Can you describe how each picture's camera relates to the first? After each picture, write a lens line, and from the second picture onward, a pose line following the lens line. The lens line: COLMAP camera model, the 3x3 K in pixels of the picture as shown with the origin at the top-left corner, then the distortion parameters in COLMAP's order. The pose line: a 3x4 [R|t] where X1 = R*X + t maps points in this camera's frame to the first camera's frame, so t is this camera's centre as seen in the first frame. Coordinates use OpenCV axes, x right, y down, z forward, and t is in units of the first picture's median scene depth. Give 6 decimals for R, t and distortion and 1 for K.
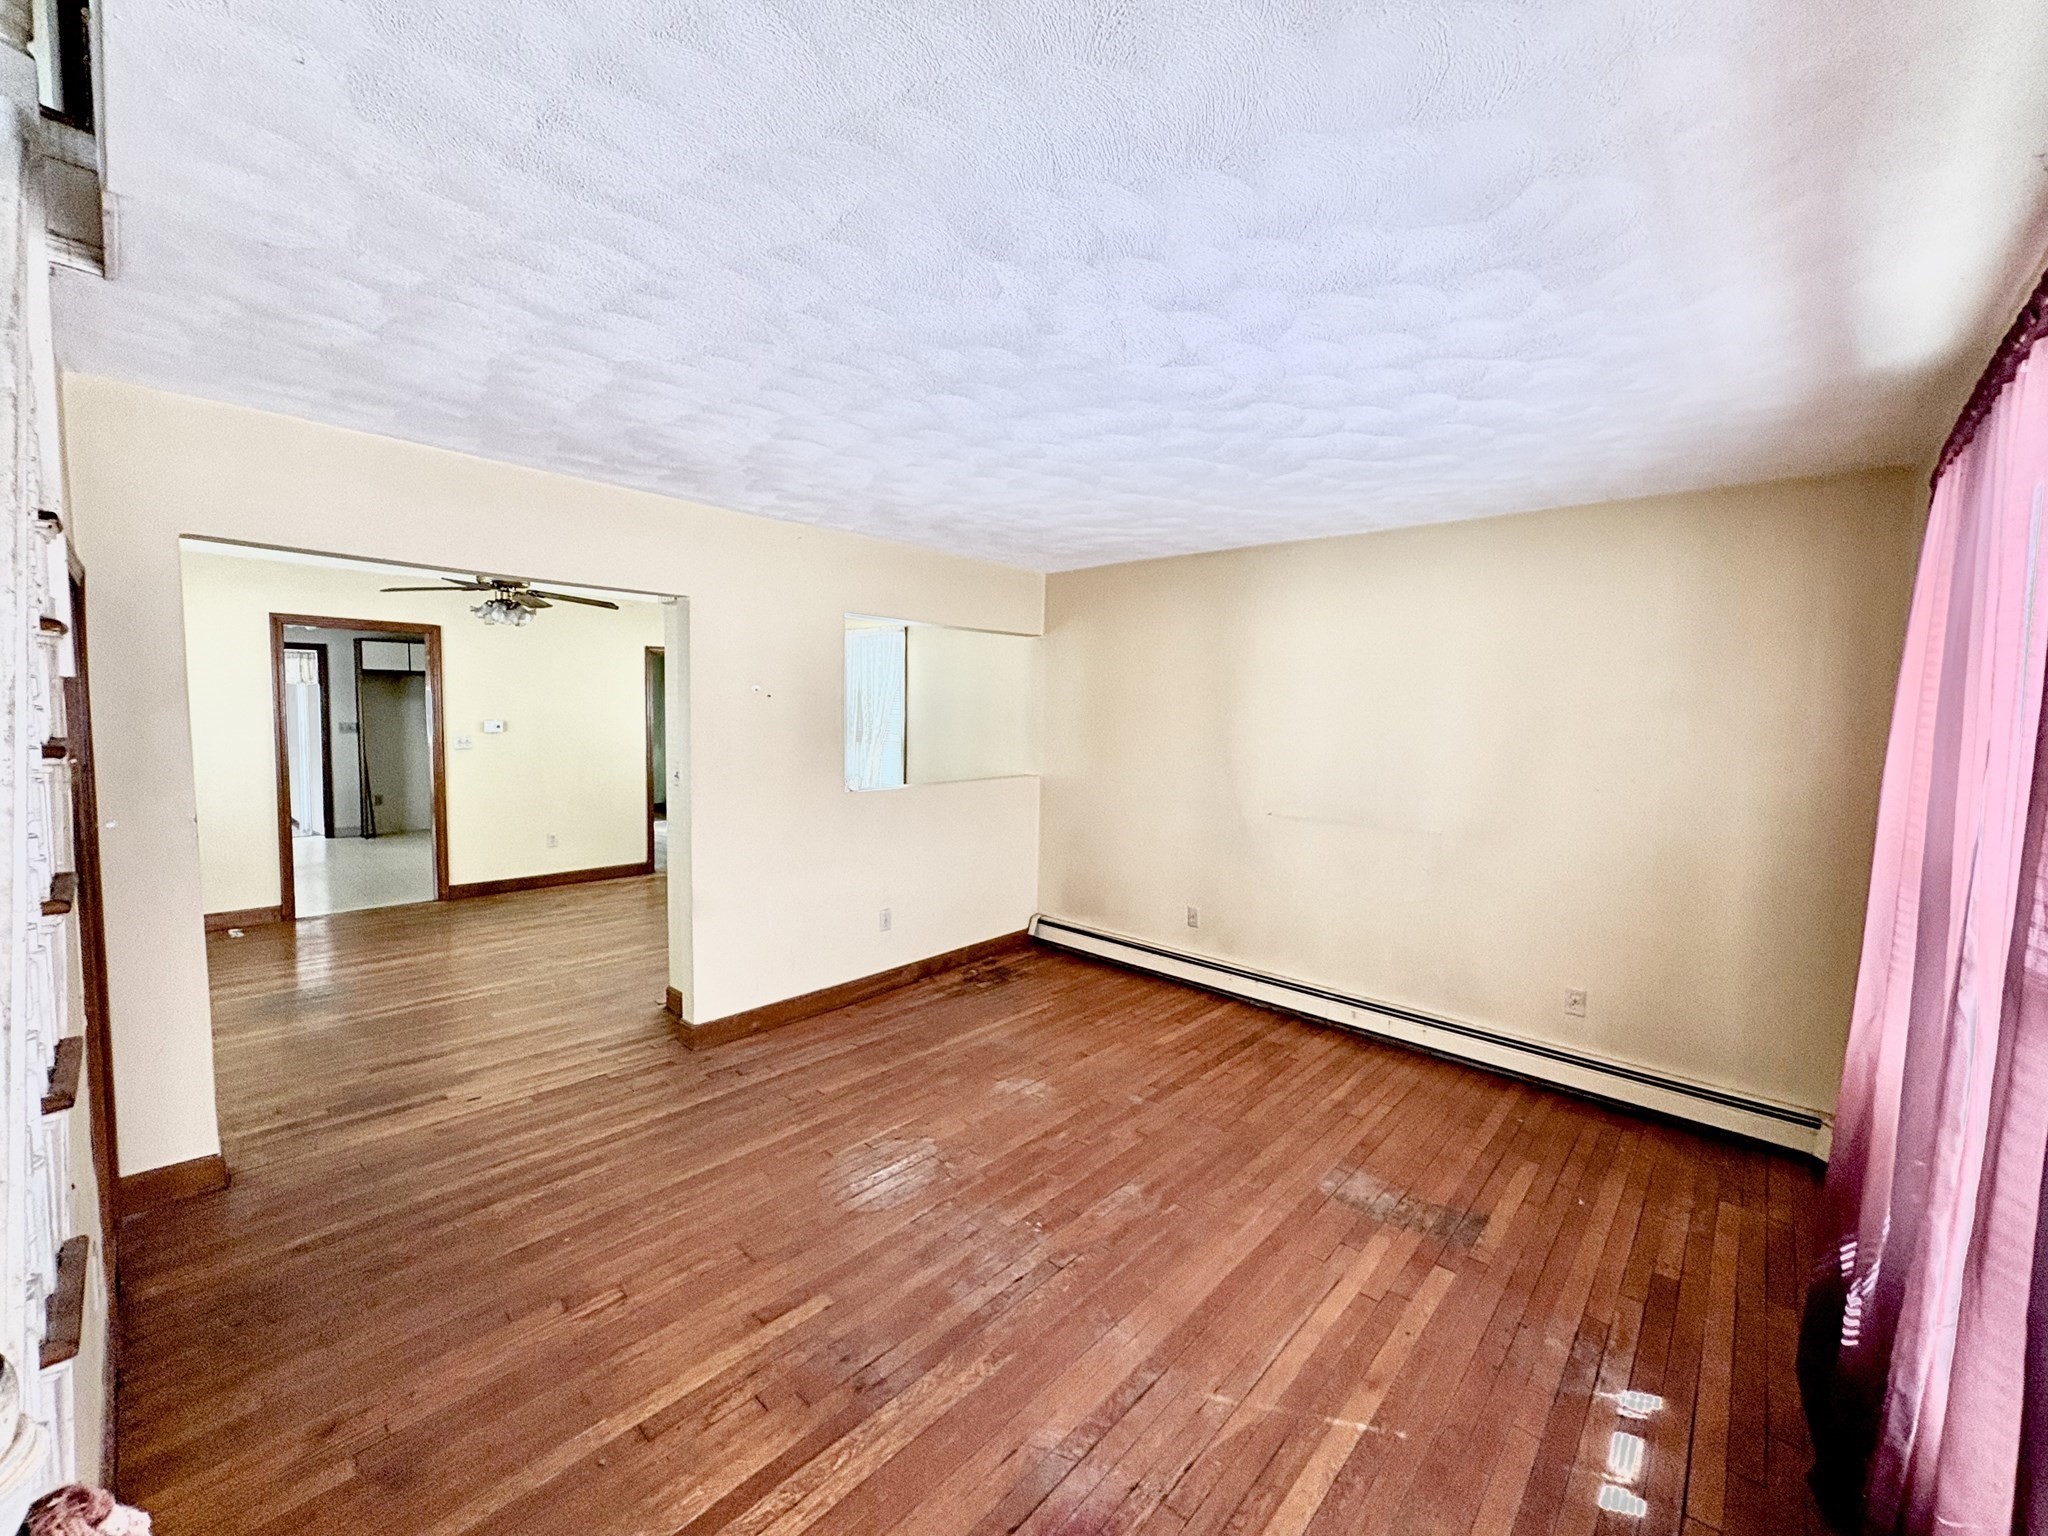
lens RADIAL K [[818.6, 0, 1009.7], [0, 818.6, 764.6], [0, 0, 1]] dist [-0.000493, -0.000081]
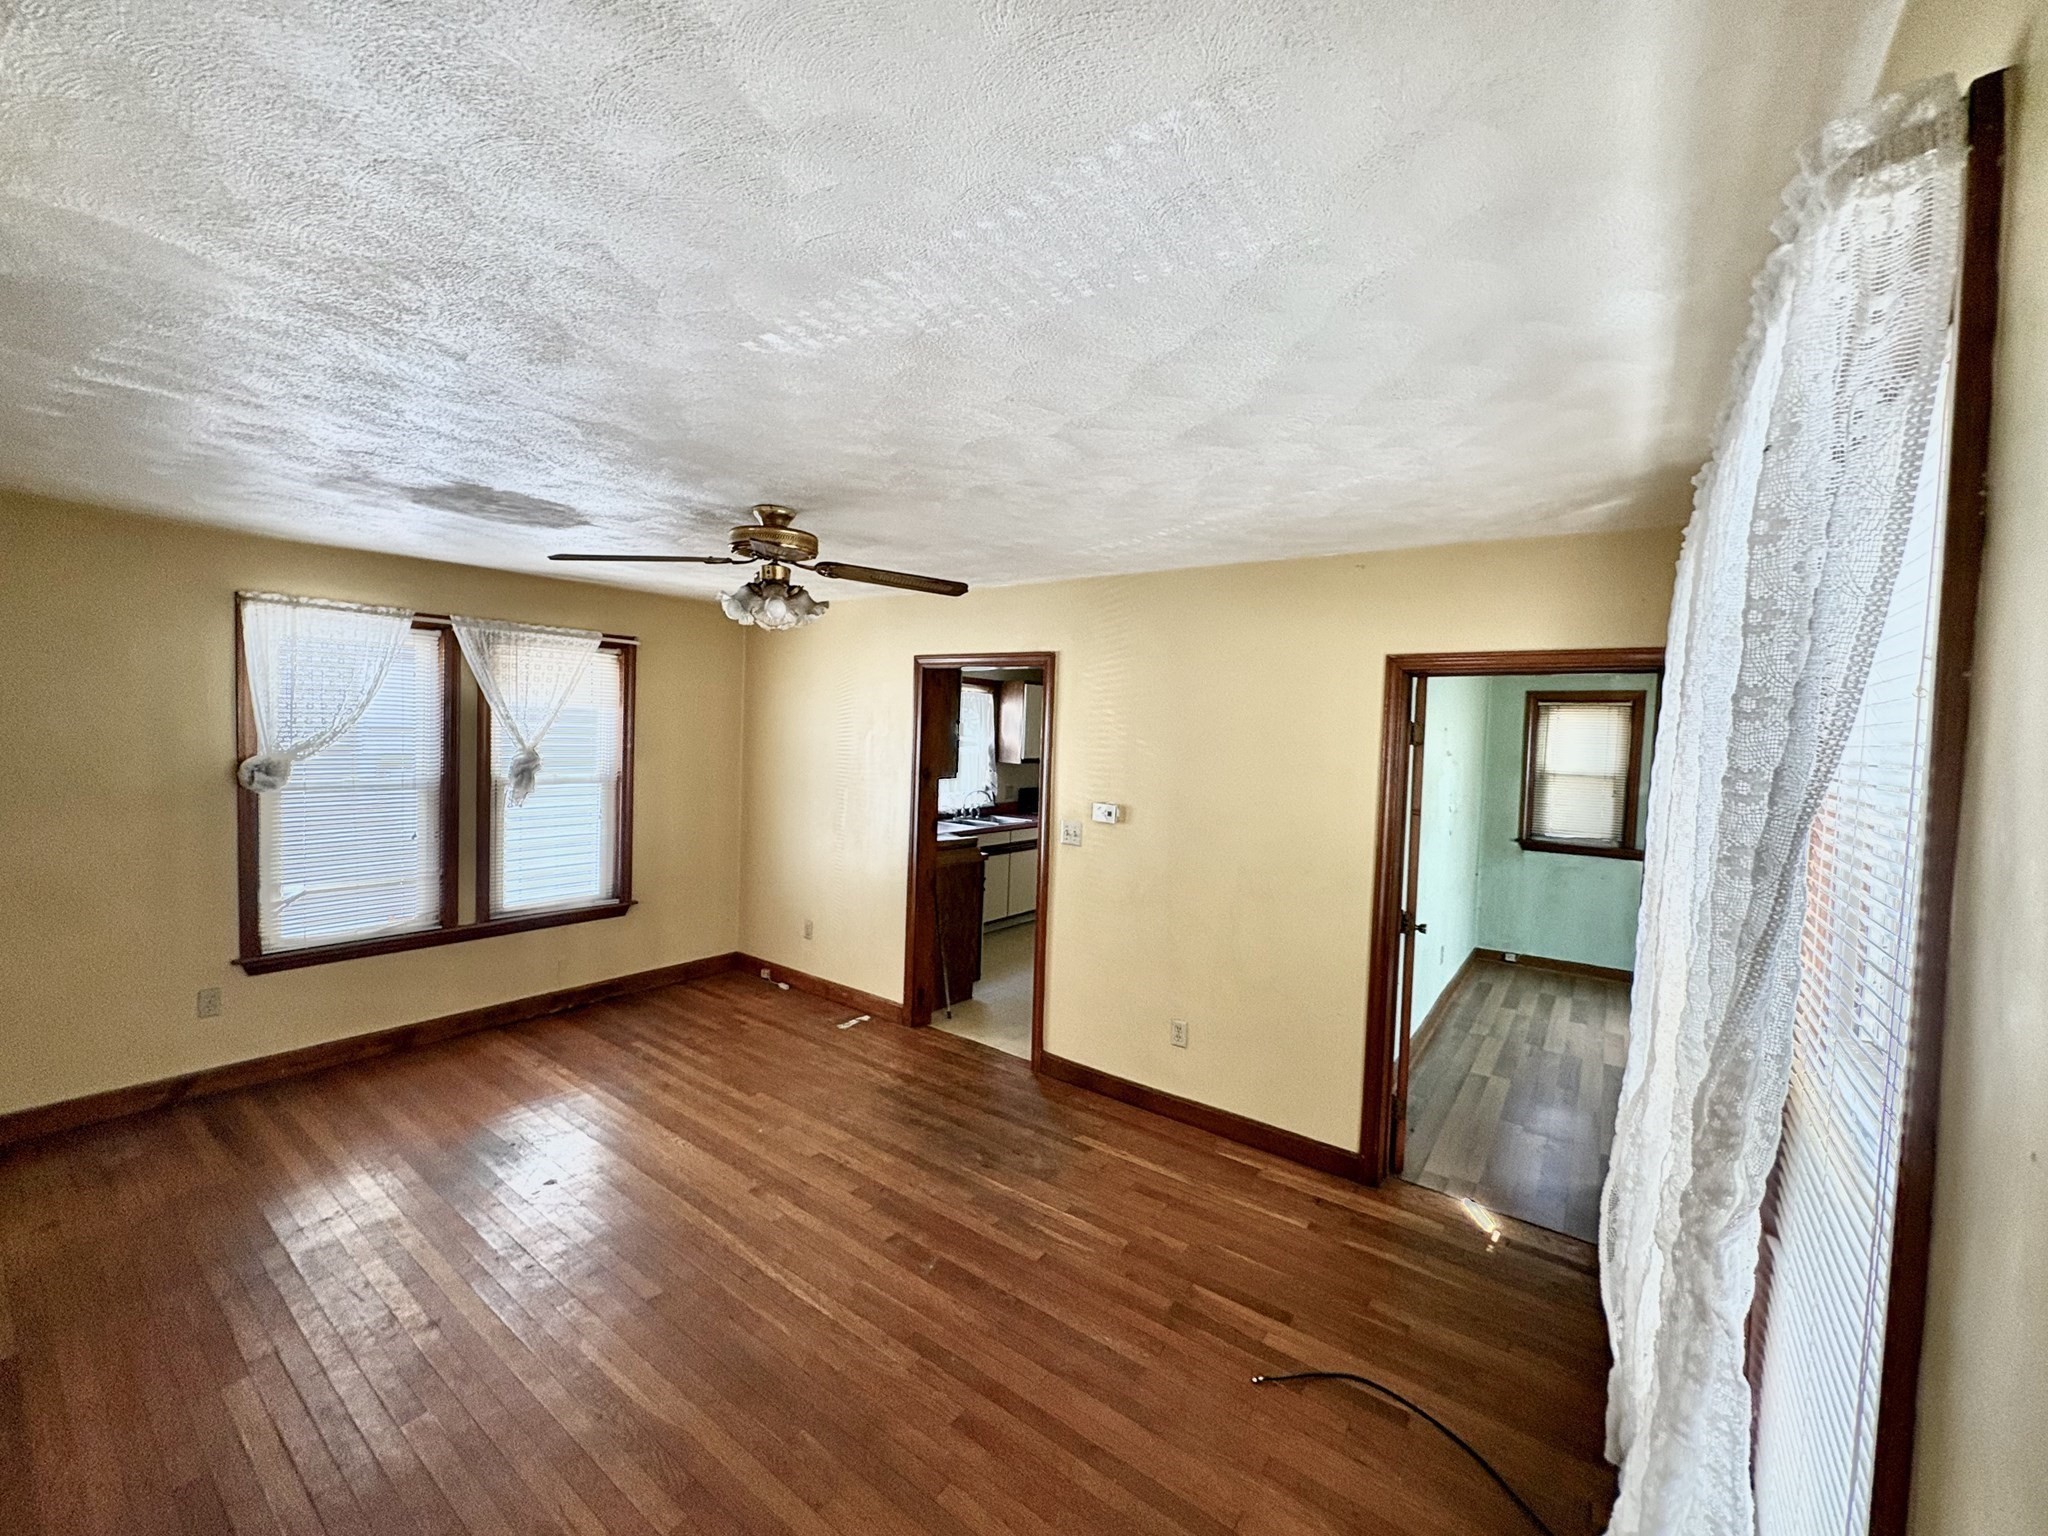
lens RADIAL K [[818.6, 0, 1019.8], [0, 818.6, 765.1], [0, 0, 1]] dist [-0.000493, -0.000081]
pose [[0.116886, 0.028295, -0.992742, -0.104026], [-0.103115, 0.994537, 0.016205, -0.181282], [0.987778, 0.100472, 0.119165, 1.851813]]
